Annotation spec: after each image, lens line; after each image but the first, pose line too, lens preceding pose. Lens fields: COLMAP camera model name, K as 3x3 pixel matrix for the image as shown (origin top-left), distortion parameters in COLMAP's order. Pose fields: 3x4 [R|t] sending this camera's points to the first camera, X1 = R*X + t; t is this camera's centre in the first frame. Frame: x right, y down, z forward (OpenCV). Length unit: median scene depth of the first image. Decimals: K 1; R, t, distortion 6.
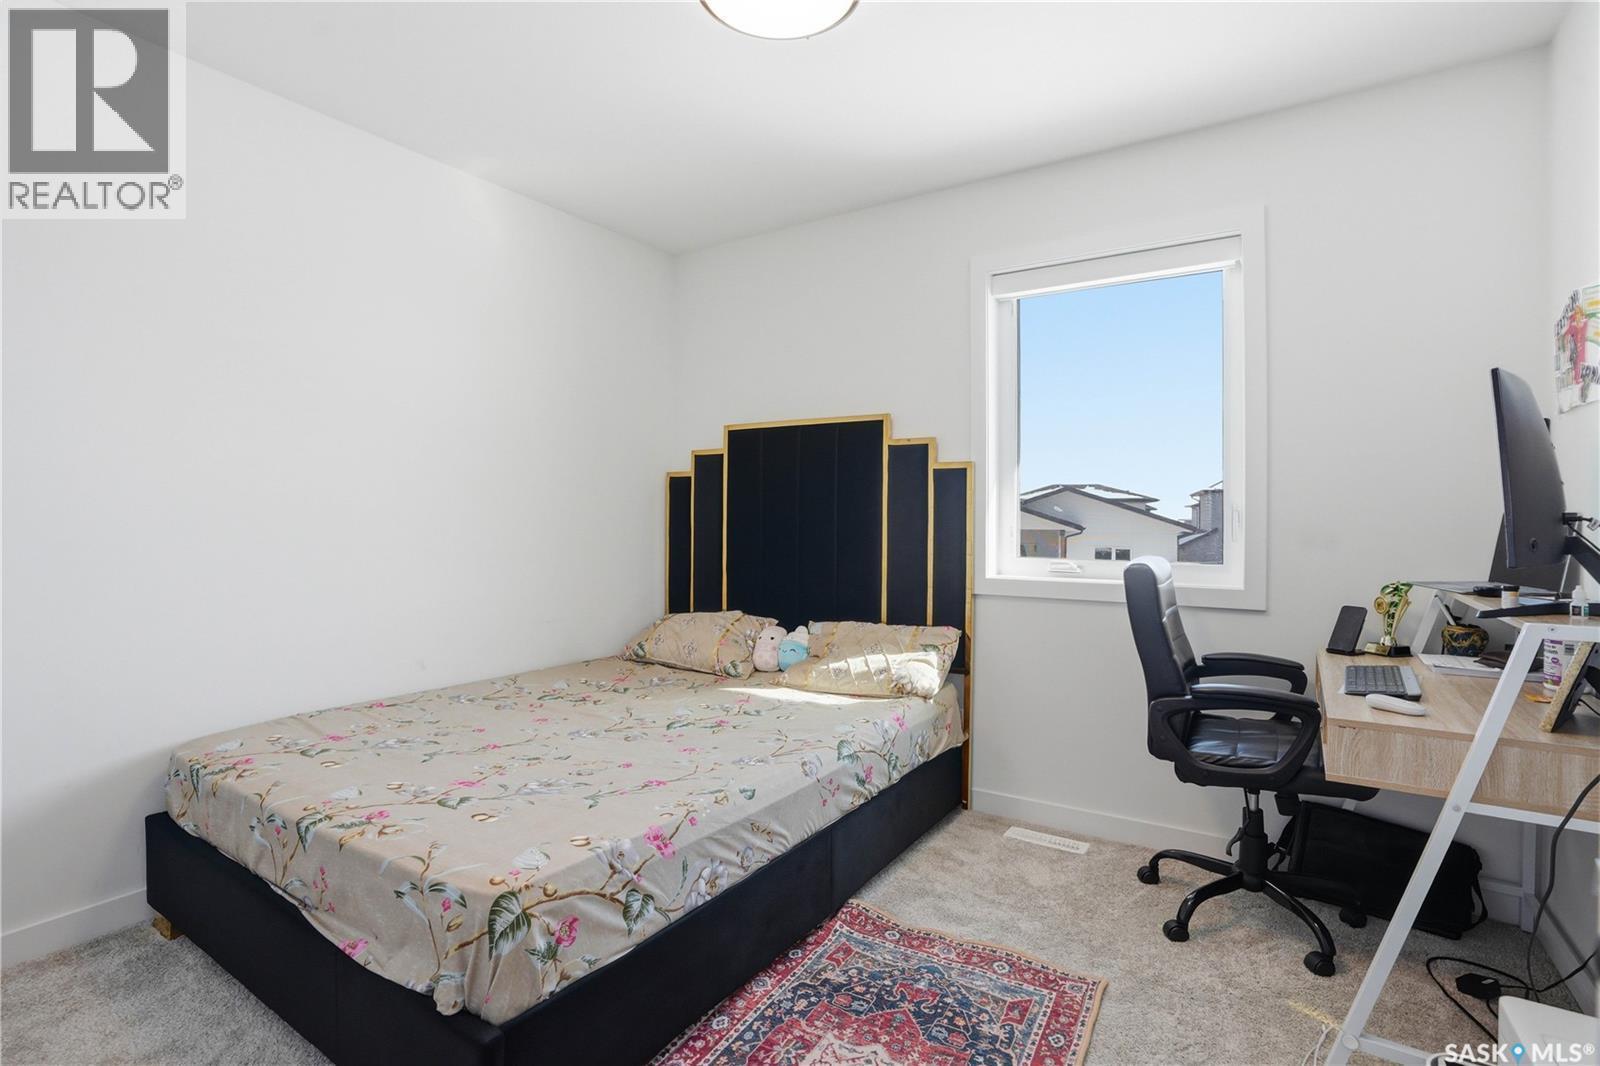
lens RADIAL K [[746.7, 0, 805.0], [0, 746.7, 522.9], [0, 0, 1]] dist [-0.070259, 0.027282]
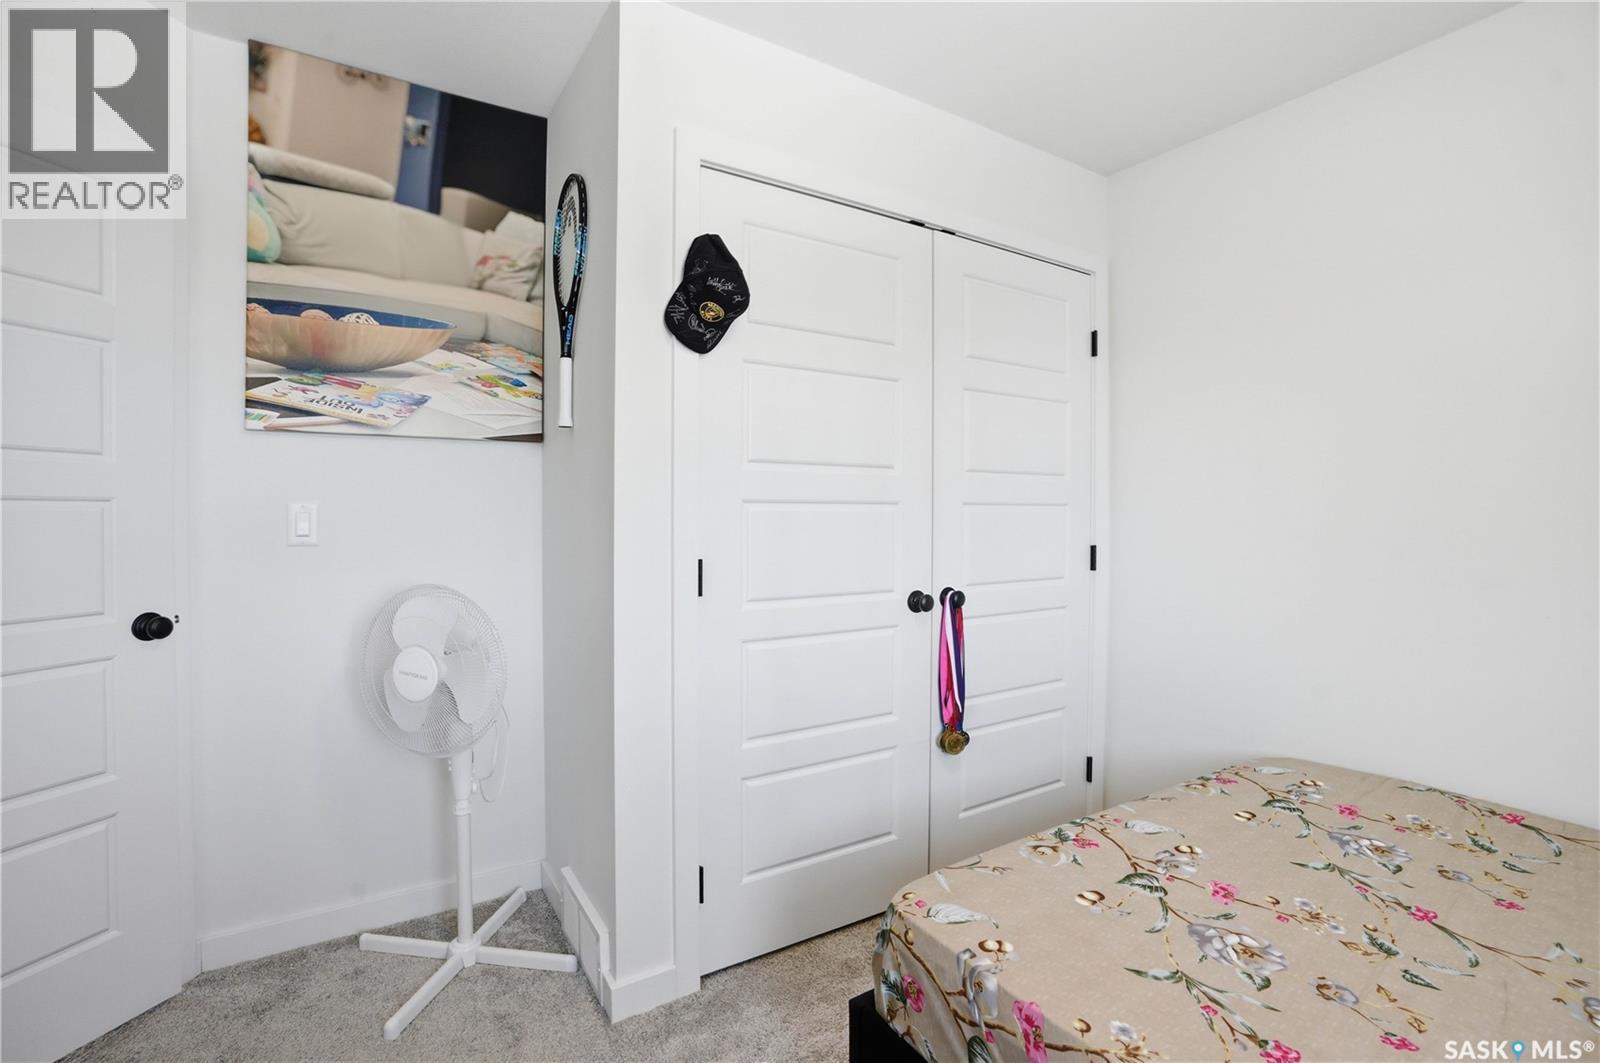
lens RADIAL K [[746.7, 0, 805.0], [0, 746.7, 521.4], [0, 0, 1]] dist [-0.070259, 0.027282]
pose [[-0.402236, 0.009878, -0.915483, 0.513201], [-0.011827, 0.999802, 0.015984, -0.061414], [0.915460, 0.017257, -0.402040, 1.065198]]
